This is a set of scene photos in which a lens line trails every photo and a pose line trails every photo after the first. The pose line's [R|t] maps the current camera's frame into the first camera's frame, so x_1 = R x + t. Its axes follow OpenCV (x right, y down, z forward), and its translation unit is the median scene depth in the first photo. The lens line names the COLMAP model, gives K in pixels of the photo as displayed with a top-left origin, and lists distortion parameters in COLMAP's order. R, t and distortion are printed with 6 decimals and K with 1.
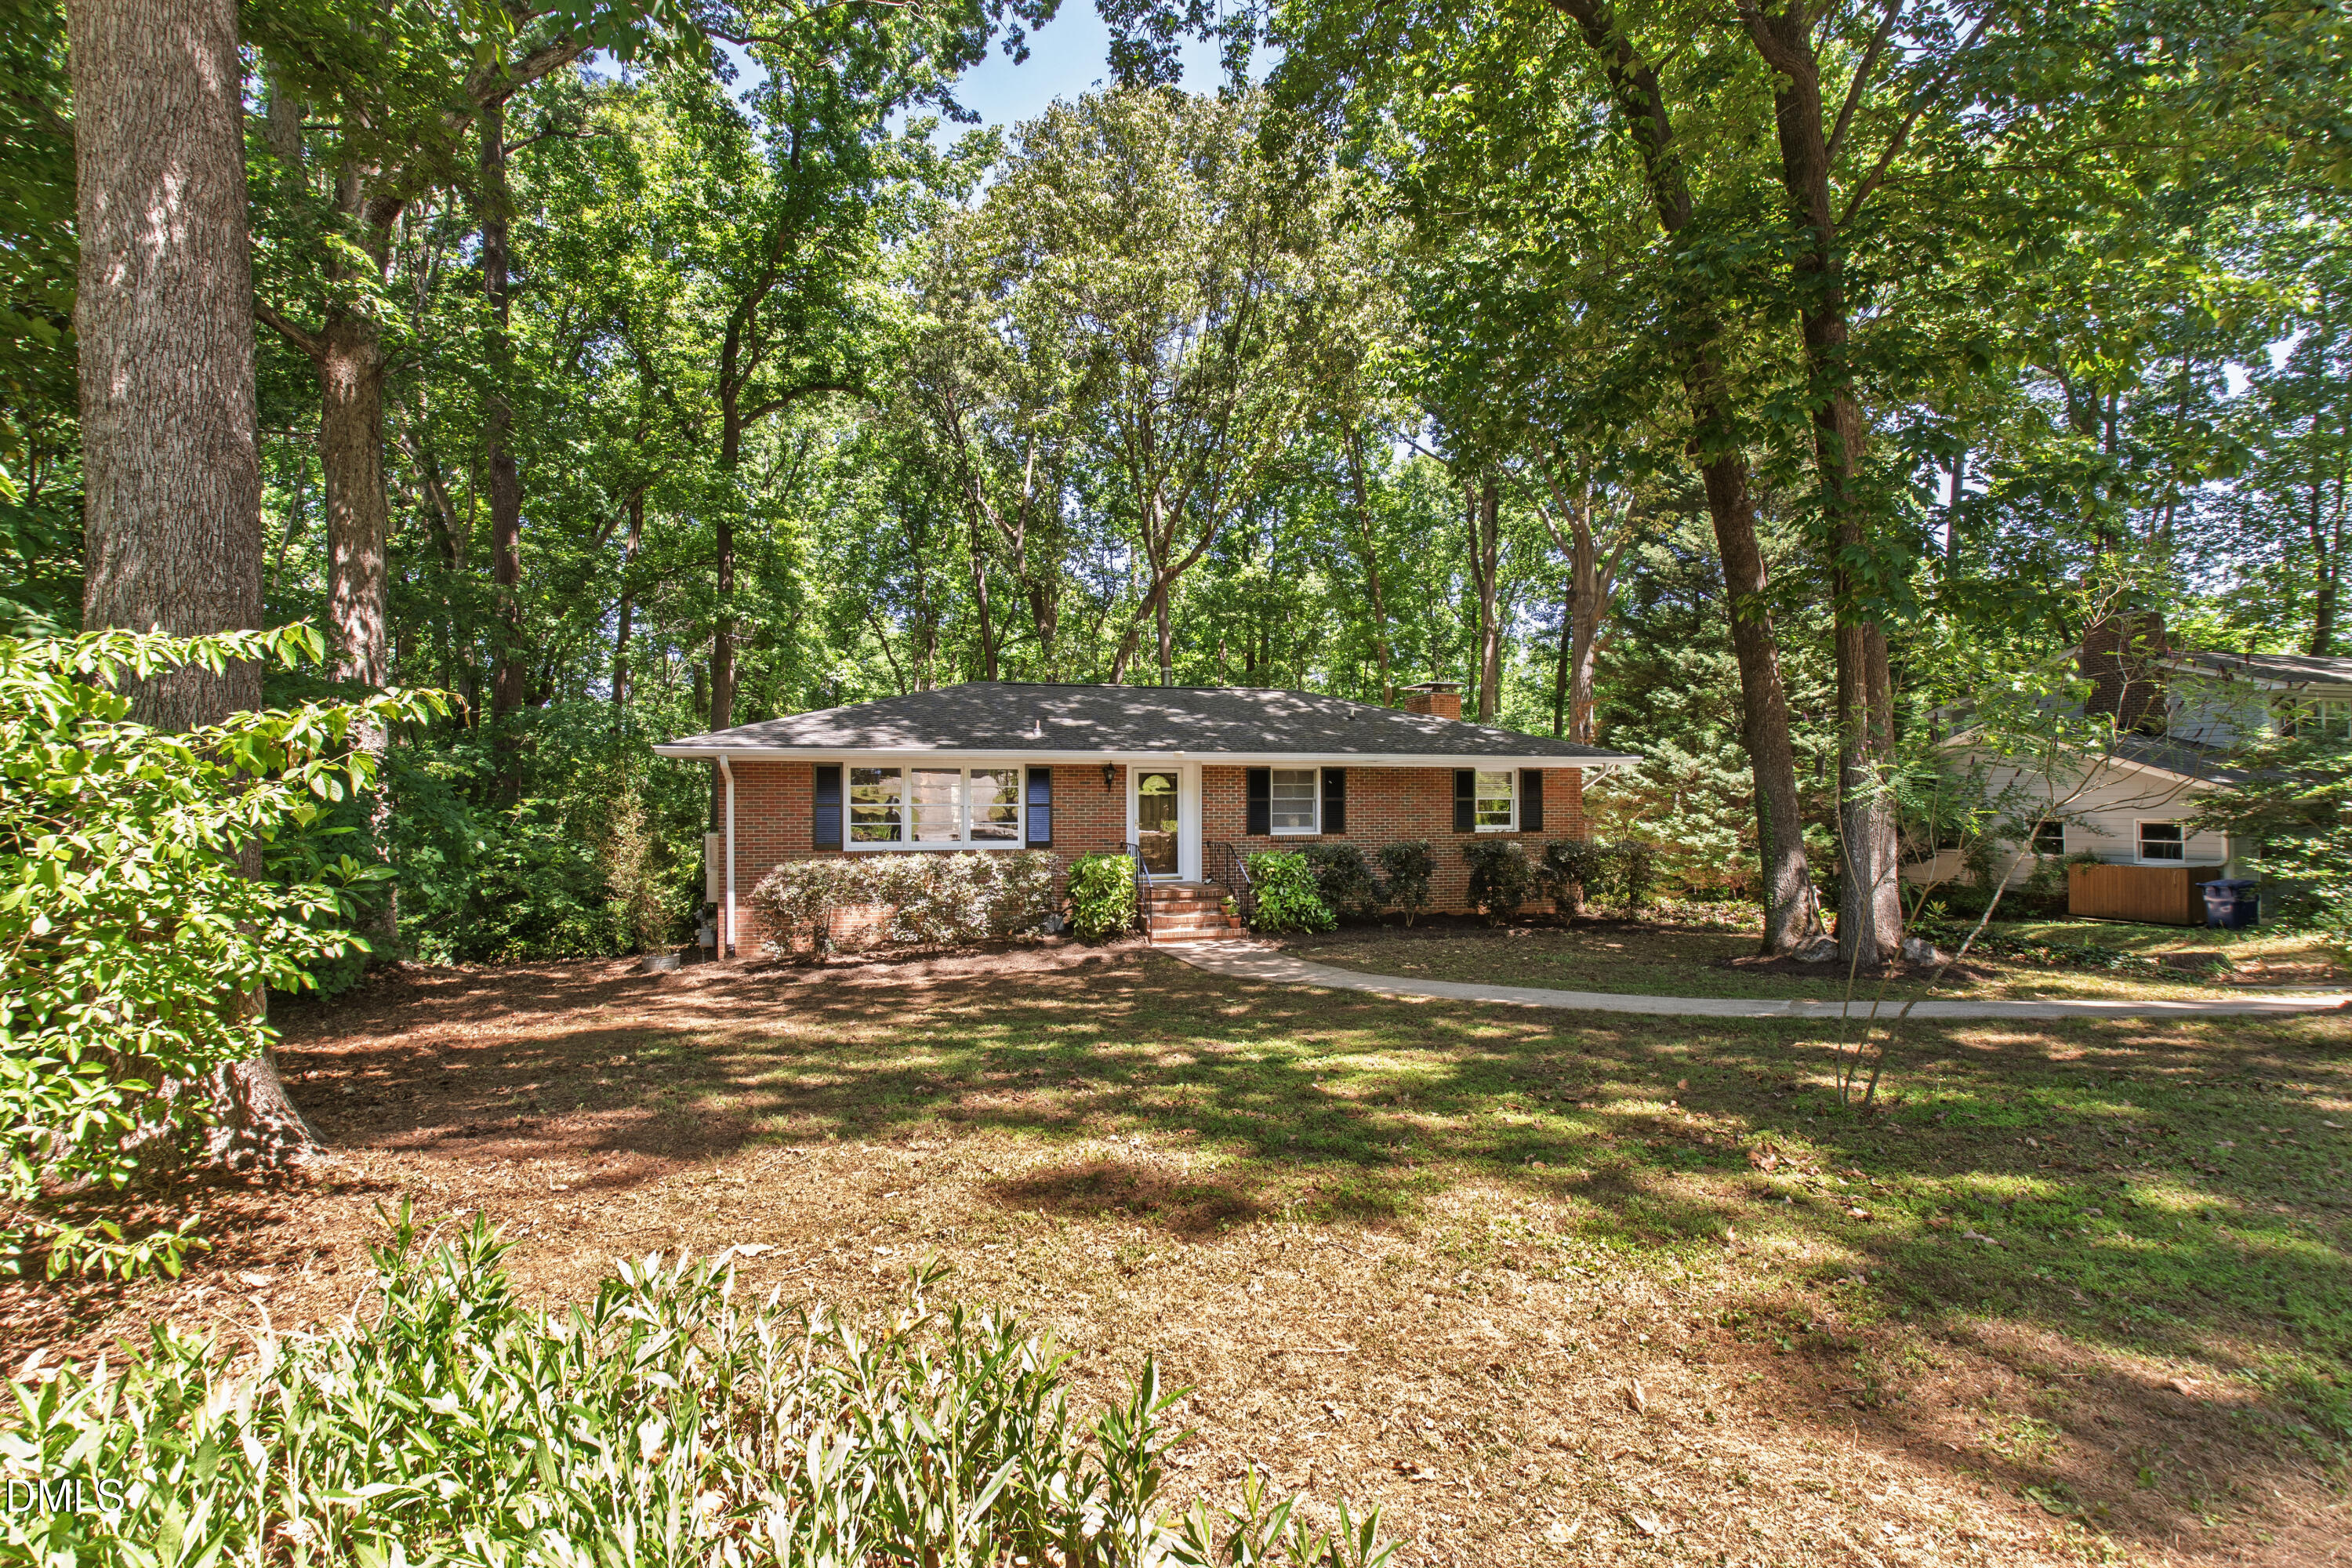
lens RADIAL K [[1053.7, 0, 1174.9], [0, 1053.7, 817.0], [0, 0, 1]] dist [-0.013396, 0.000531]
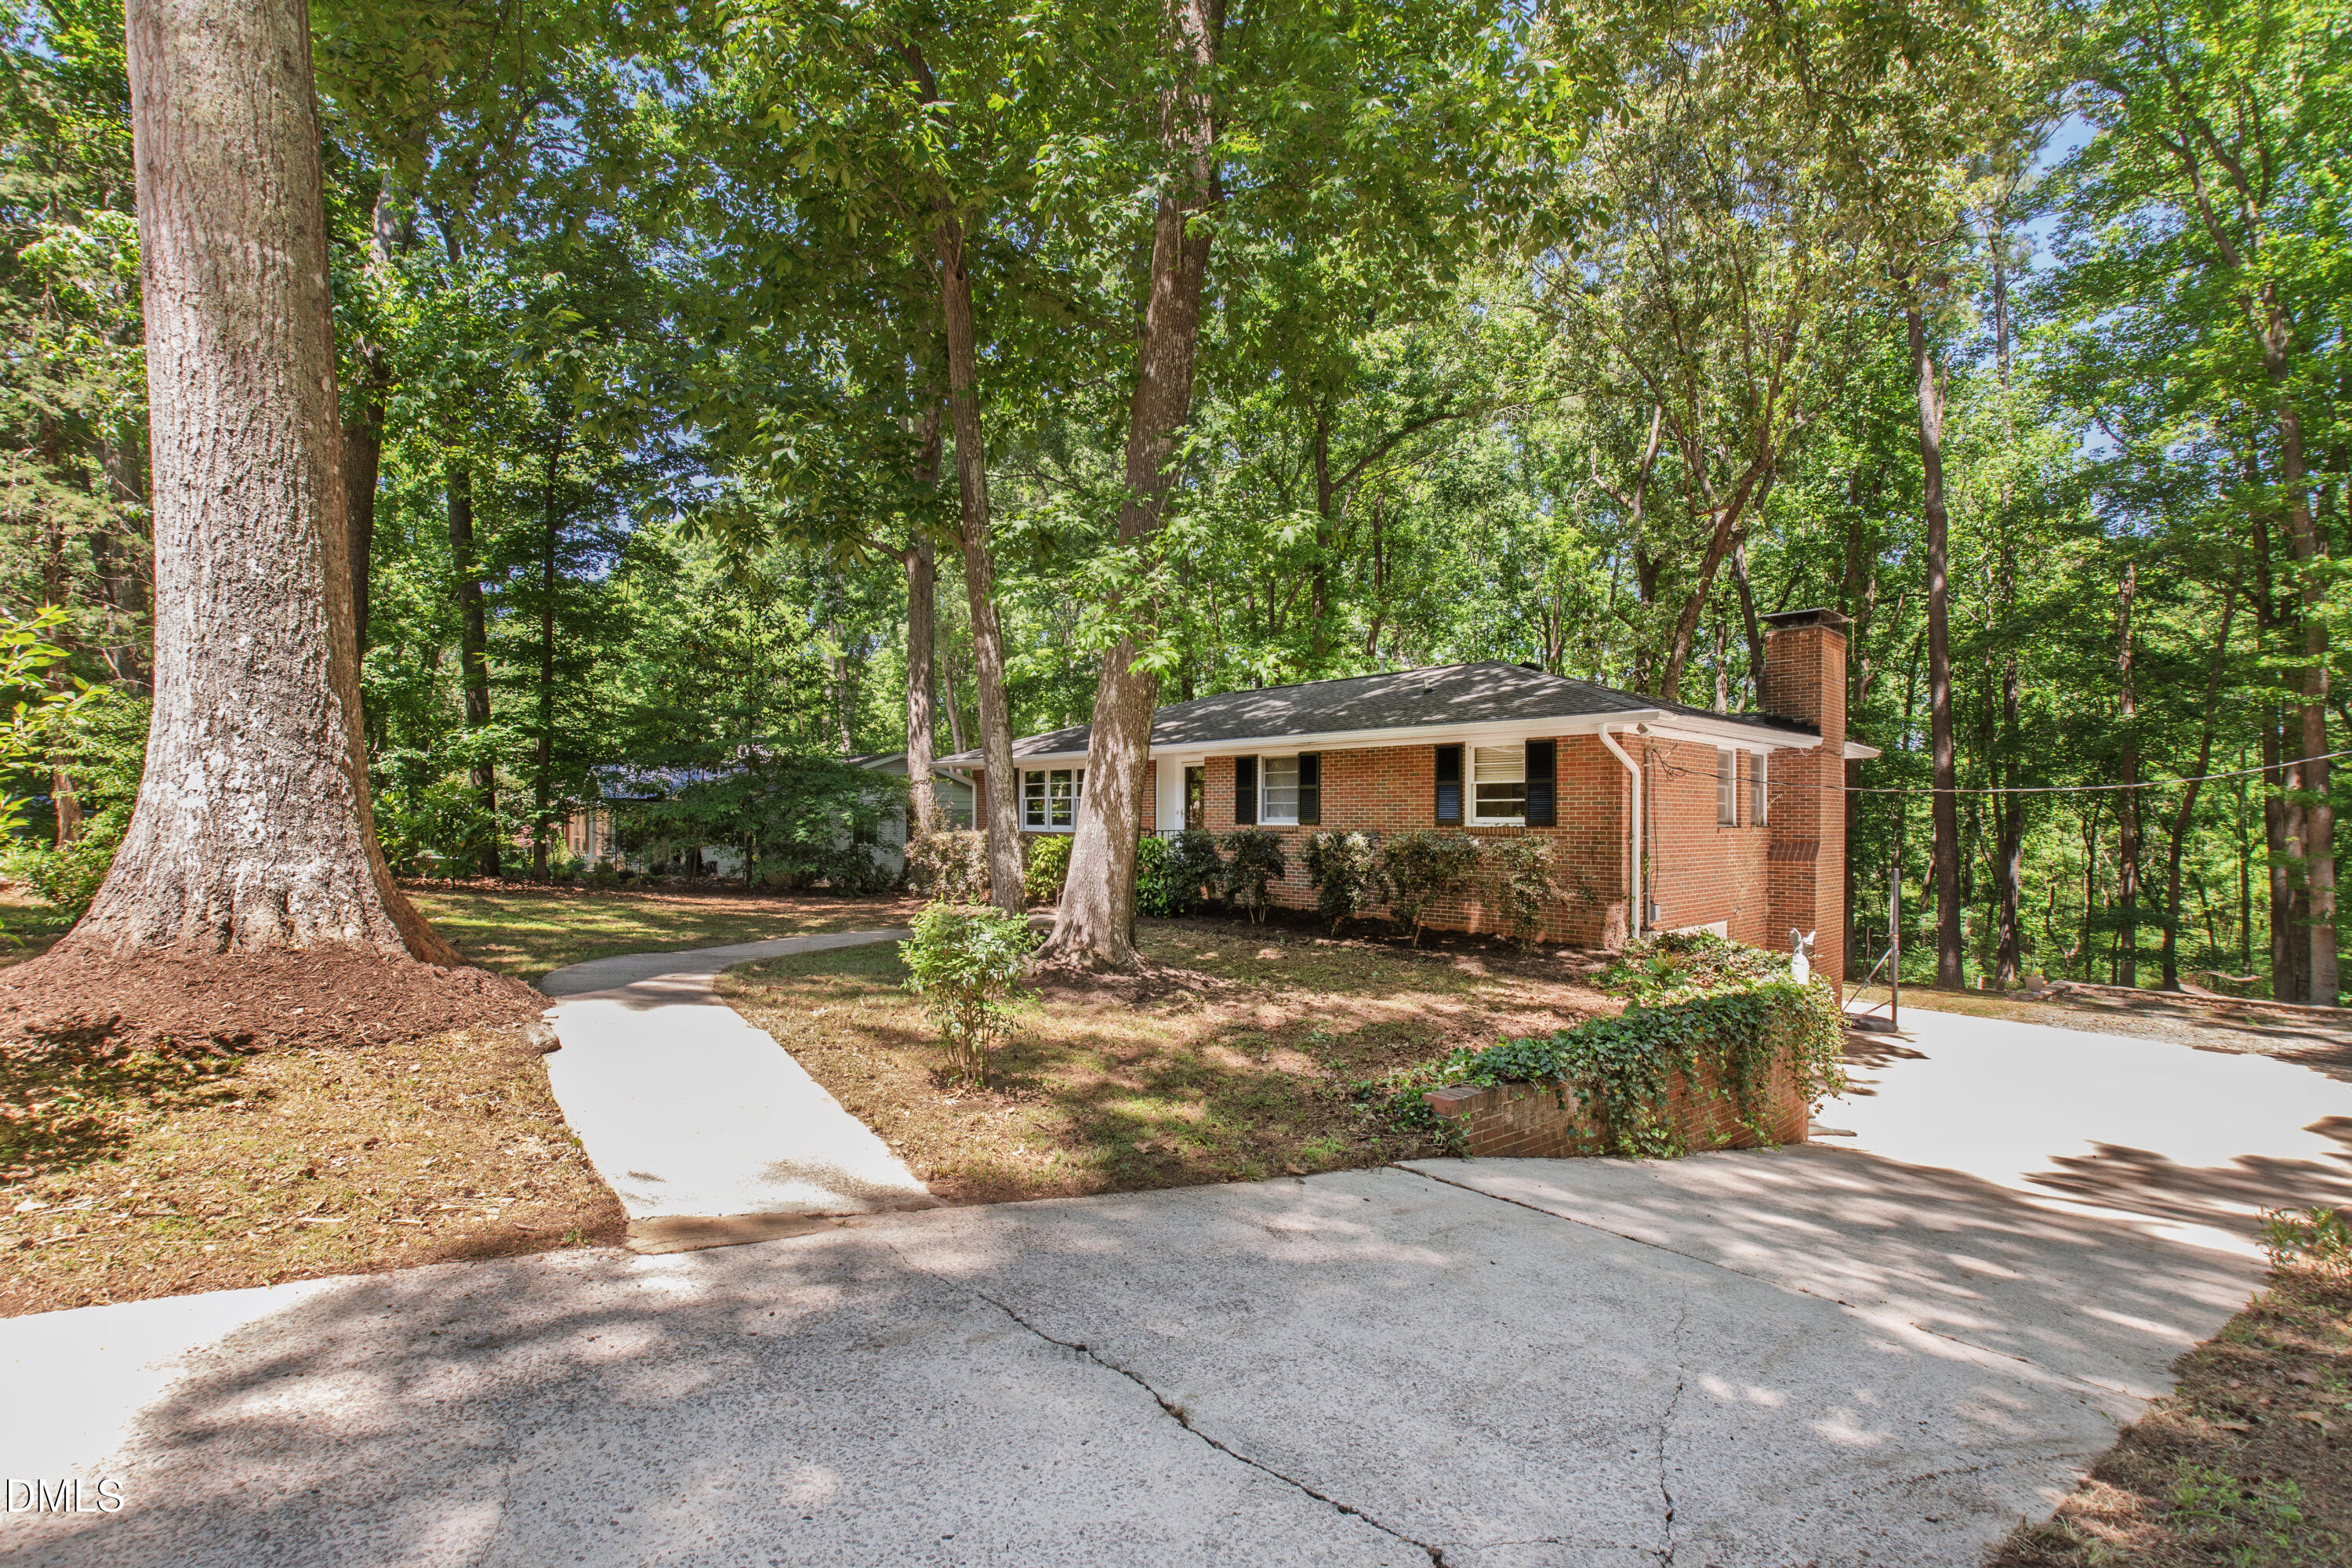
lens RADIAL K [[1053.7, 0, 1174.9], [0, 1053.7, 817.0], [0, 0, 1]] dist [-0.013396, 0.000531]
pose [[0.475397, -0.001838, -0.879770, 0.665180], [-0.026464, 0.999515, -0.016388, 0.020125], [0.879373, 0.031073, 0.475118, 0.345752]]
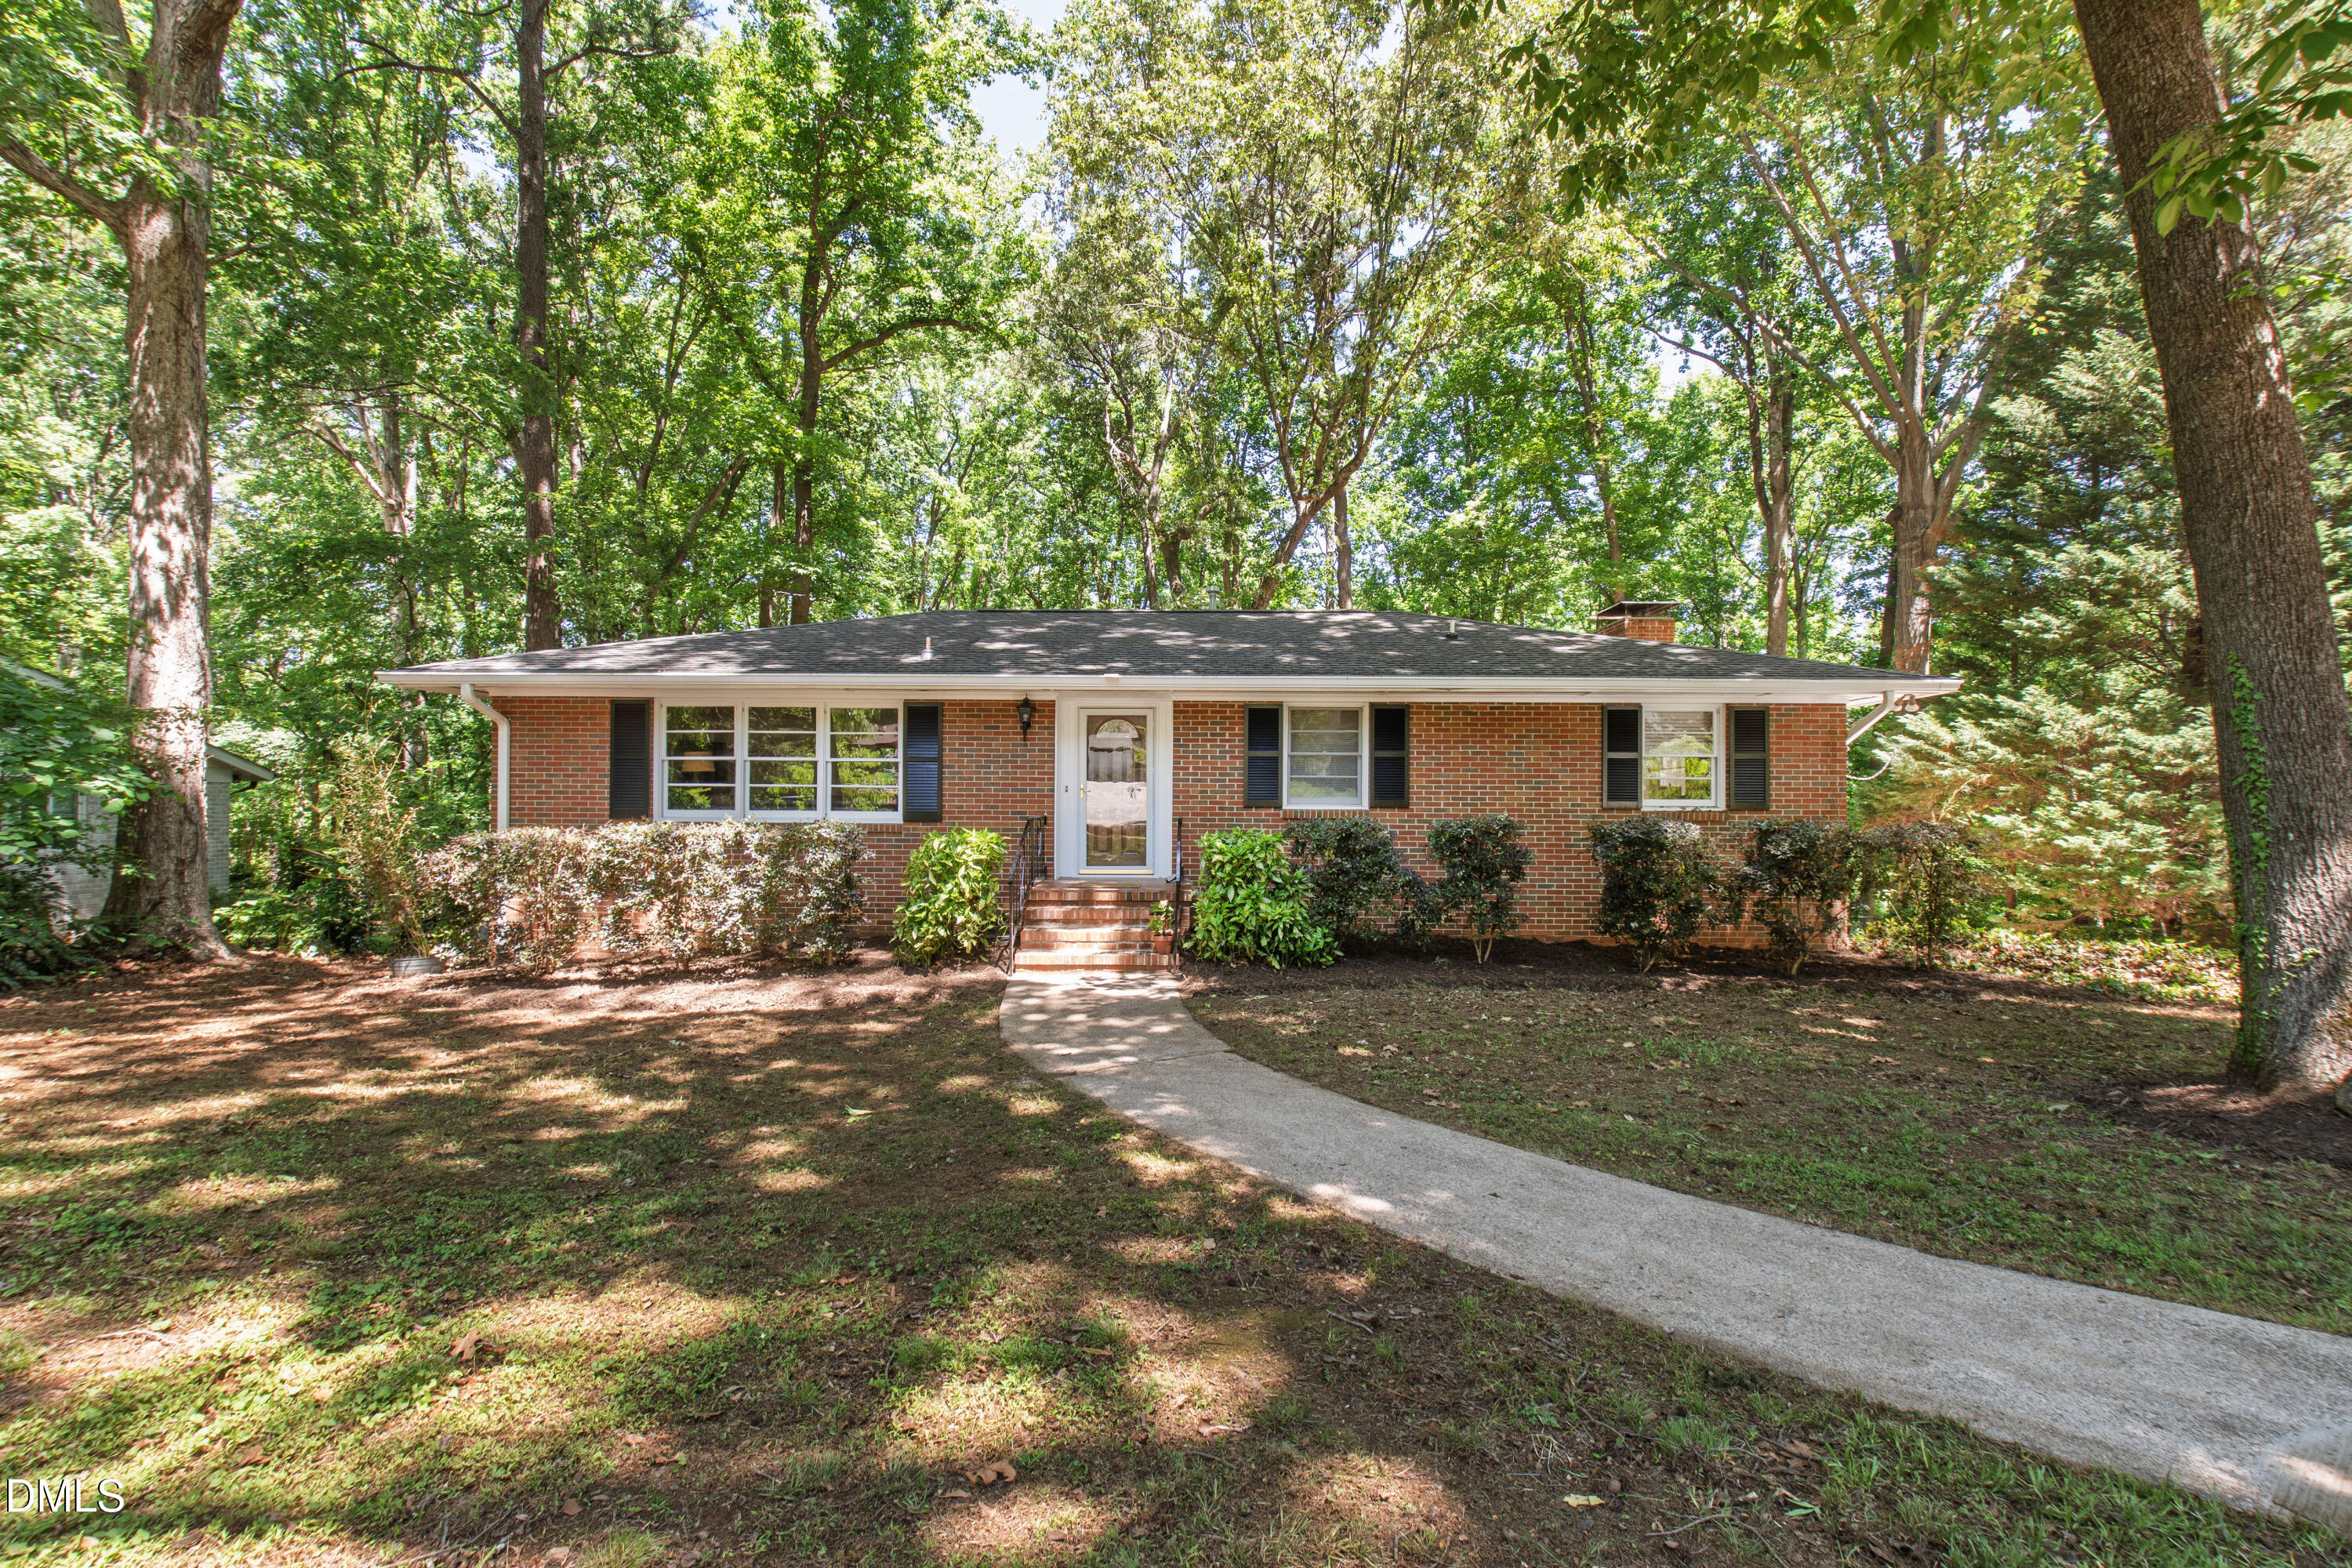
lens RADIAL K [[1053.7, 0, 1174.9], [0, 1053.7, 817.0], [0, 0, 1]] dist [-0.013396, 0.000531]
pose [[0.963331, 0.009151, -0.268160, 0.145430], [-0.011686, 0.999901, -0.007857, 0.020236], [0.268062, 0.010702, 0.963342, 0.267142]]
